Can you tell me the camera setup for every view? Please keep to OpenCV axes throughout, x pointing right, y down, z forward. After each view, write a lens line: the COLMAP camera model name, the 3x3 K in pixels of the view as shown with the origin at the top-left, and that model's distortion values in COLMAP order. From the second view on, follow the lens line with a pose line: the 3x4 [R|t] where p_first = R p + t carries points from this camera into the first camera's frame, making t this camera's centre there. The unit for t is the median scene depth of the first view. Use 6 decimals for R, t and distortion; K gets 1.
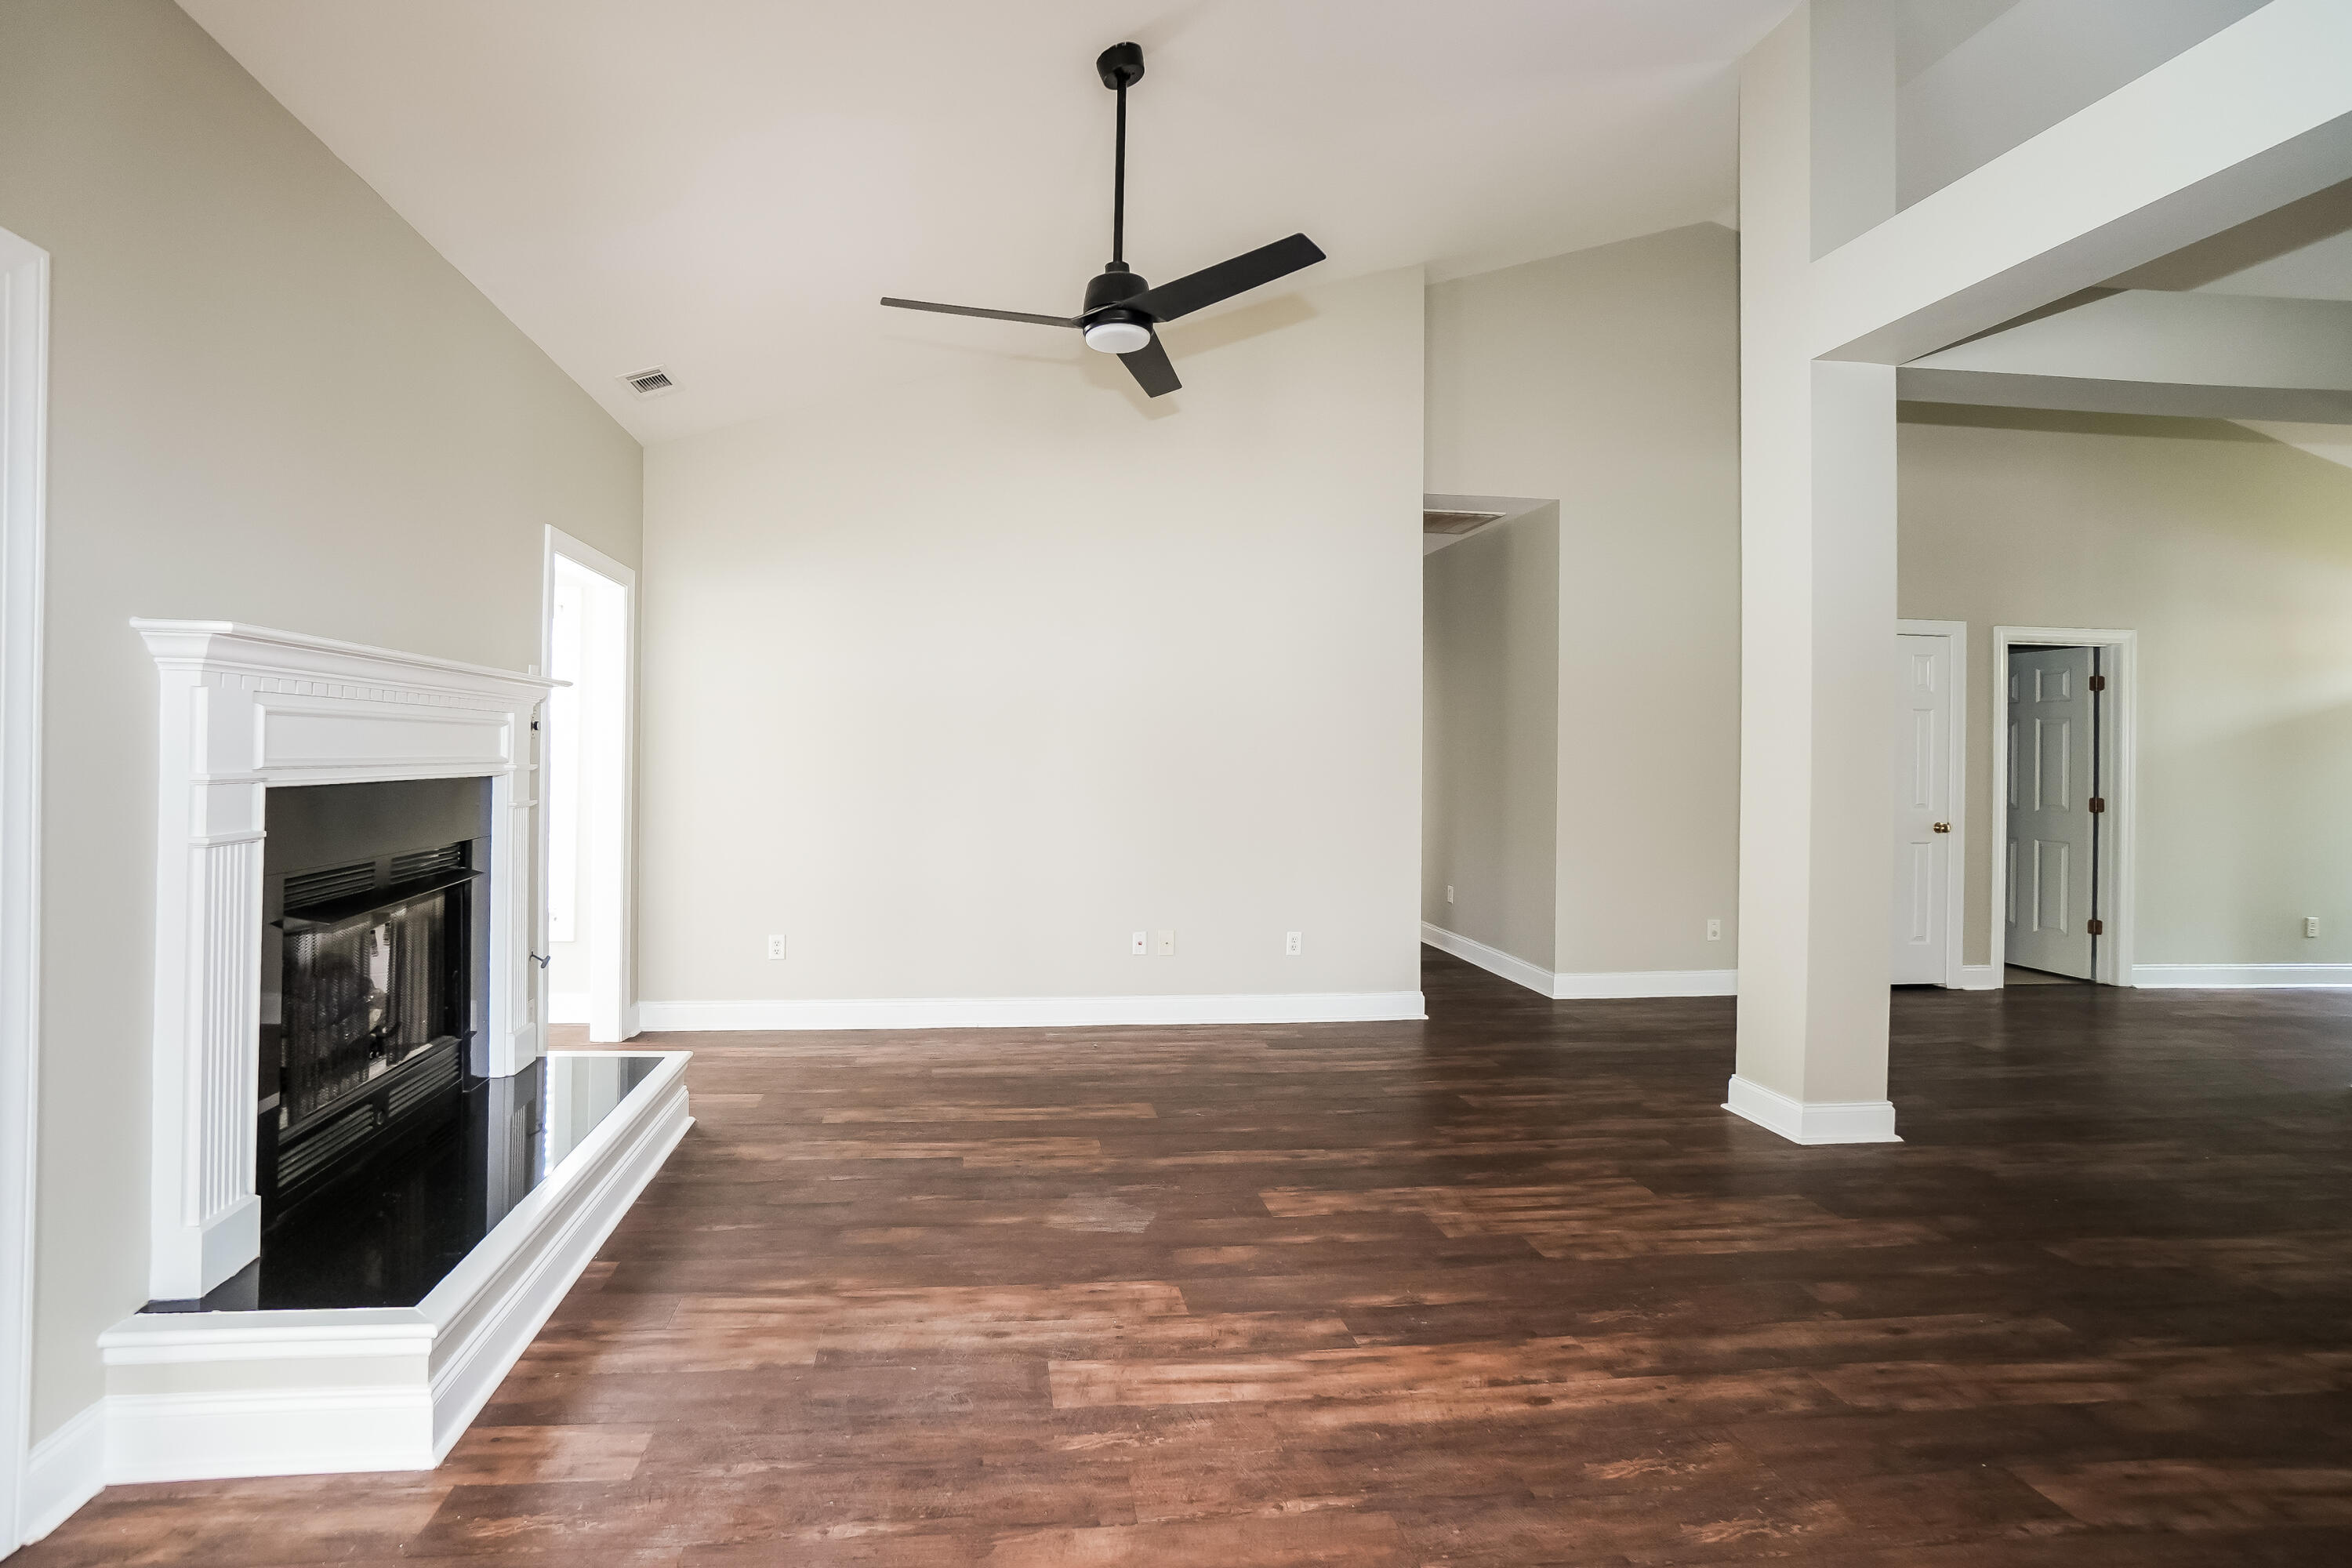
lens RADIAL K [[1019.9, 0, 1175.5], [0, 1019.9, 763.7], [0, 0, 1]] dist [-0.000078, -0.000013]
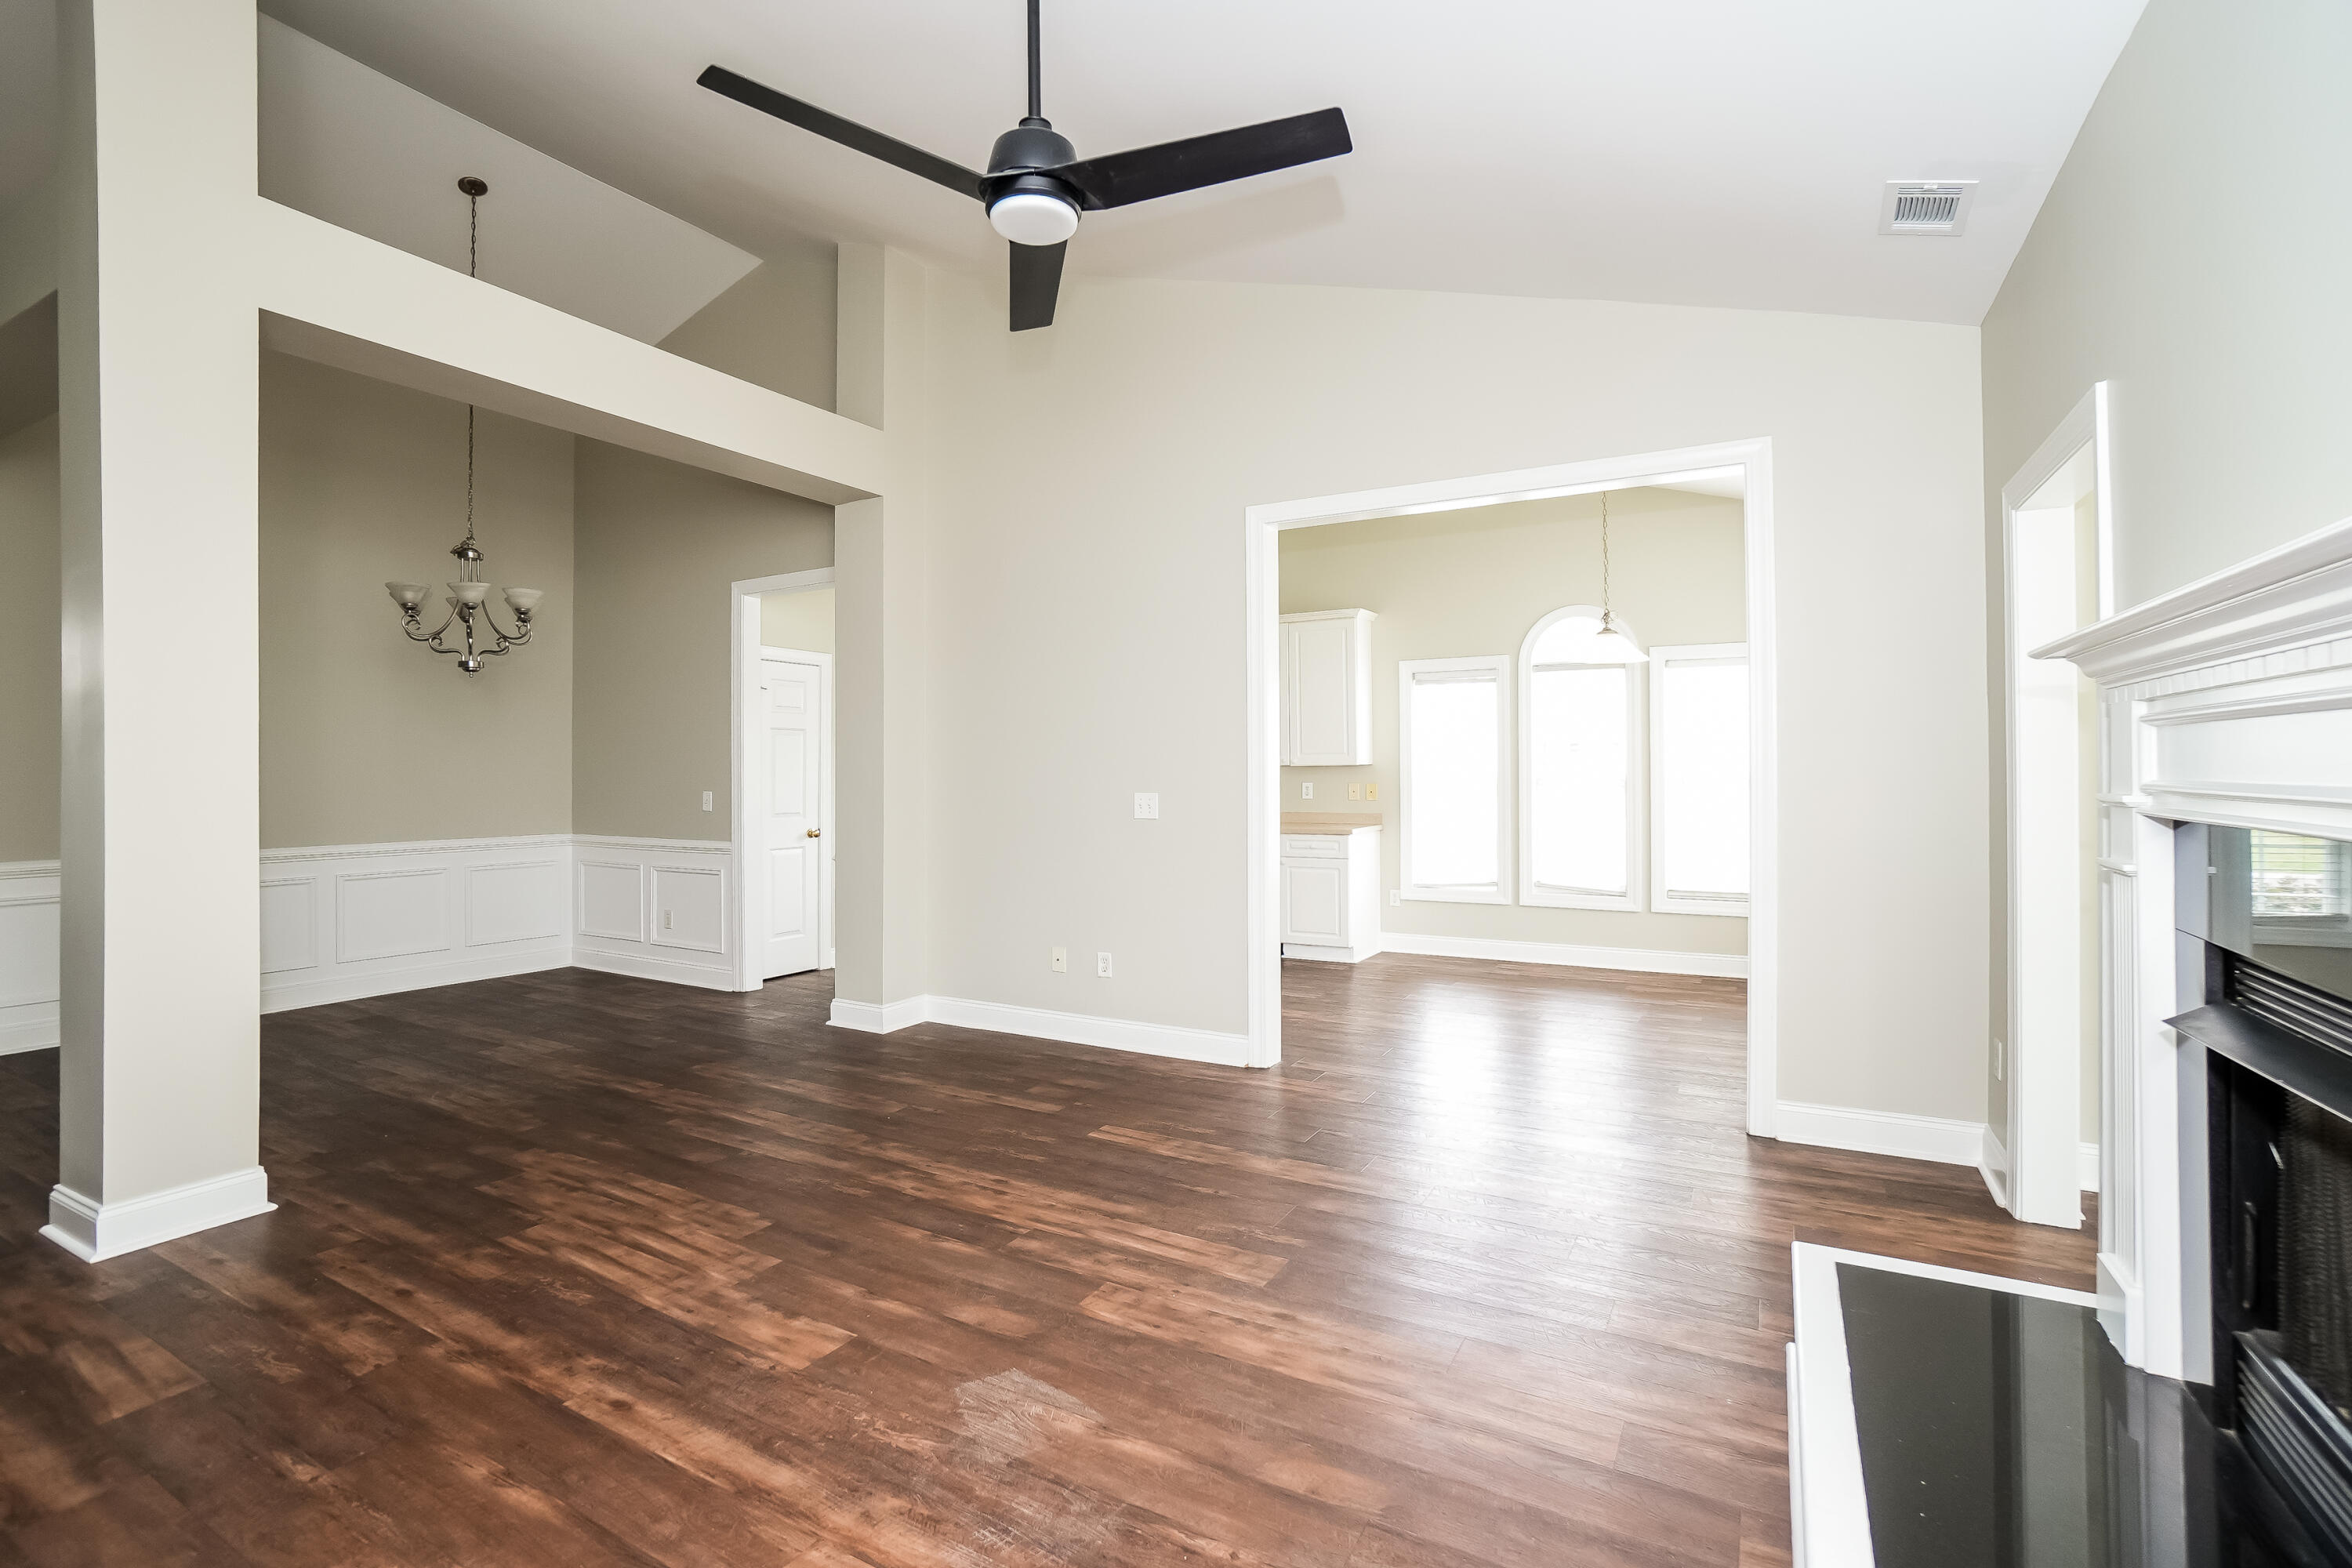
lens RADIAL K [[1019.9, 0, 1177.9], [0, 1019.9, 768.2], [0, 0, 1]] dist [-0.000078, -0.000013]
pose [[-0.753057, -0.008827, 0.657896, -0.704093], [-0.003194, 0.999947, 0.009760, 0.013905], [-0.657947, 0.005248, -0.753046, 1.710813]]
